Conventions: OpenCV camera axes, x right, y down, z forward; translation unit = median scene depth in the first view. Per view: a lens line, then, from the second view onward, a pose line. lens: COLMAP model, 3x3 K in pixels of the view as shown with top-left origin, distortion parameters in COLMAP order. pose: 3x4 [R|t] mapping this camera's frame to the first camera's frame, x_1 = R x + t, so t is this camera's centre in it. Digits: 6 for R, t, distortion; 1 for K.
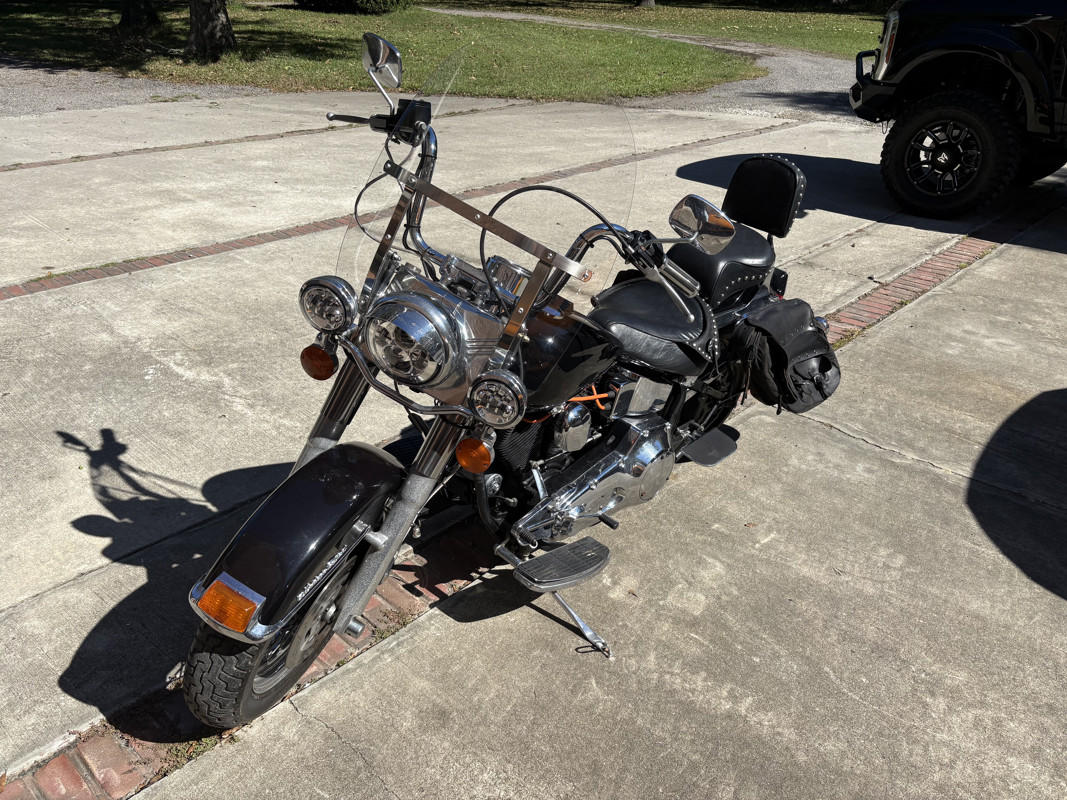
lens RADIAL K [[809.8, 0, 538.3], [0, 809.8, 407.0], [0, 0, 1]] dist [0.029767, -0.035873]
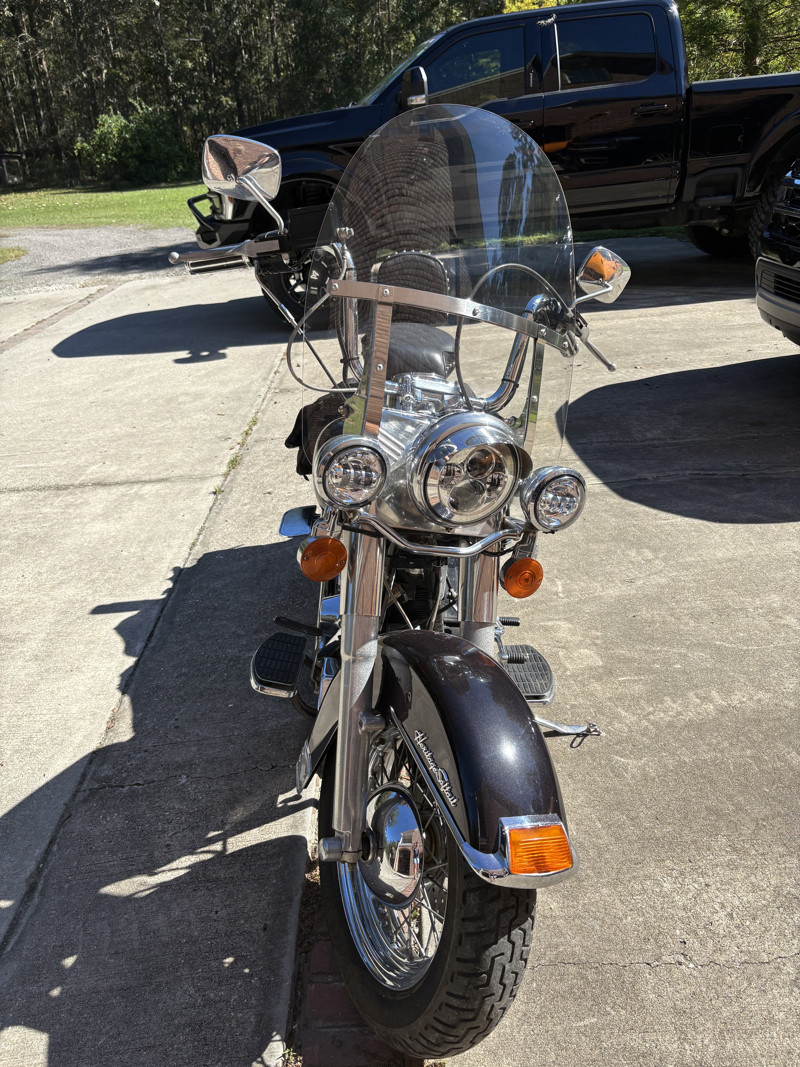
lens RADIAL K [[809.8, 0, 400.3], [0, 809.8, 536.0], [0, 0, 1]] dist [0.029767, -0.035873]
pose [[0.721516, -0.381499, 0.577817, -0.467090], [0.409331, 0.908090, 0.088431, -0.080241], [-0.558446, 0.172714, 0.811361, 0.241769]]
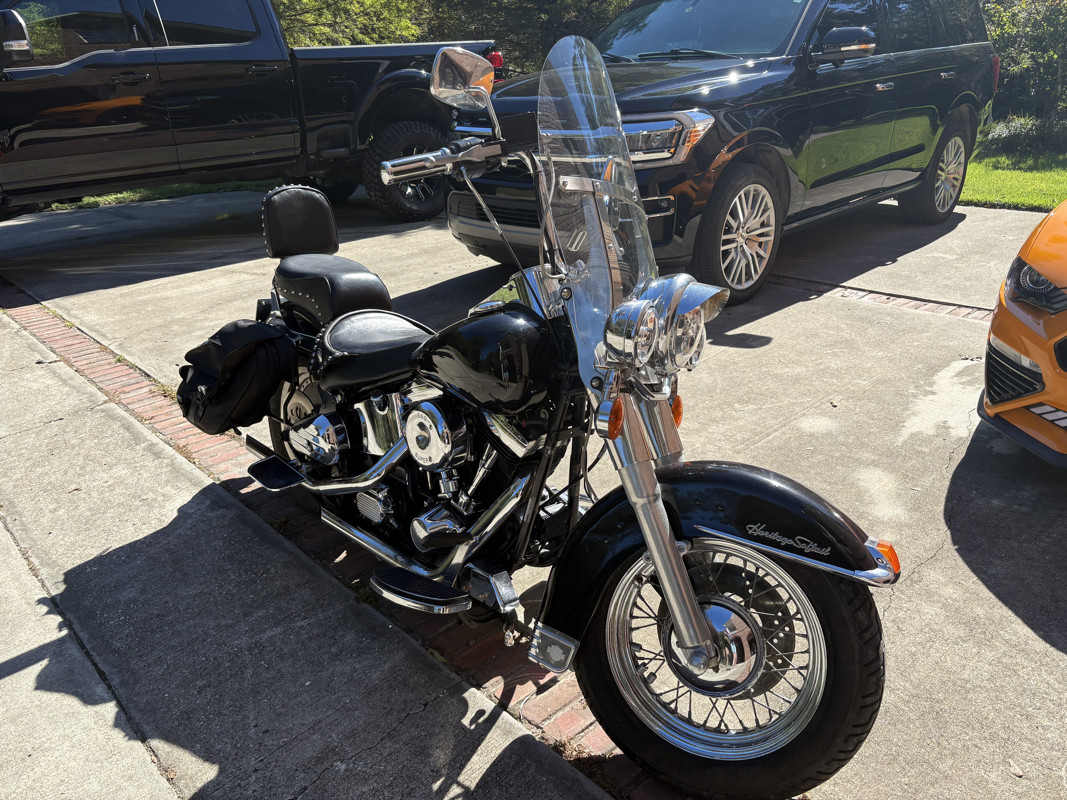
lens RADIAL K [[809.8, 0, 536.6], [0, 809.8, 401.4], [0, 0, 1]] dist [0.029767, -0.035873]
pose [[0.076886, -0.411721, 0.908061, -0.747885], [0.499196, 0.804278, 0.322398, -0.275446], [-0.863071, 0.428512, 0.267367, 0.600578]]
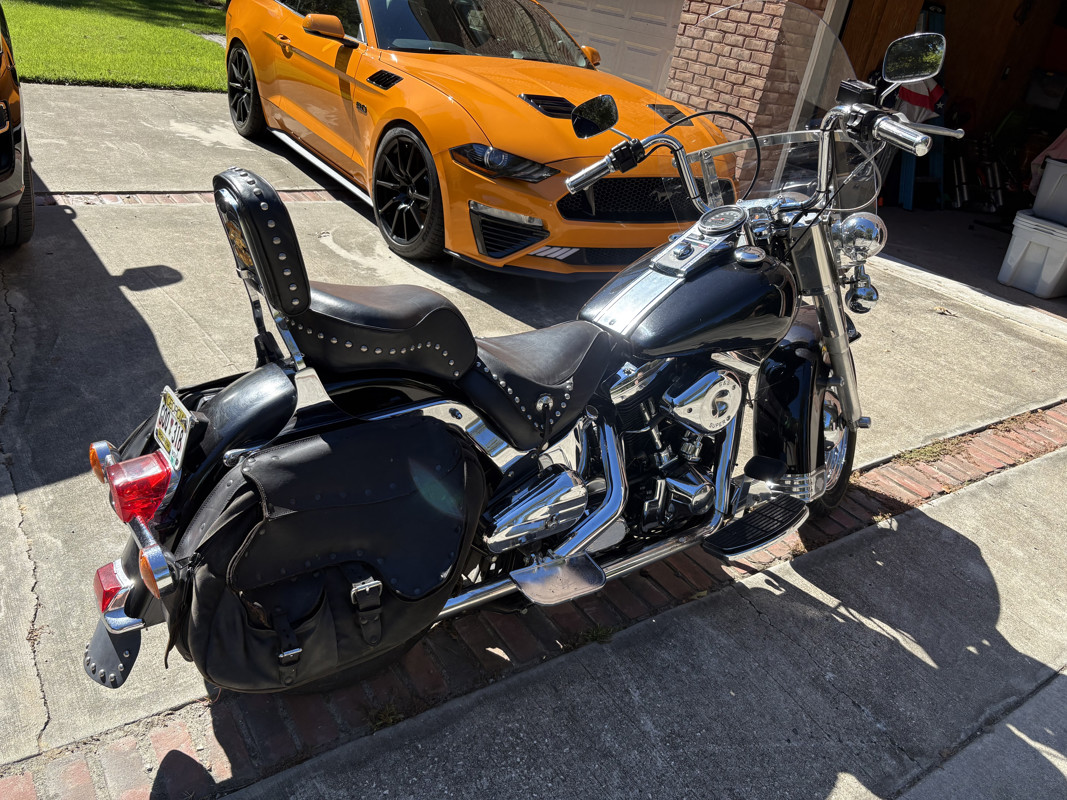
lens RADIAL K [[809.8, 0, 531.0], [0, 809.8, 397.7], [0, 0, 1]] dist [0.029767, -0.035873]
pose [[-0.959414, -0.258033, 0.113774, 0.022800], [-0.059766, 0.580336, 0.812181, -0.677755], [-0.275596, 0.772418, -0.572204, 1.411691]]
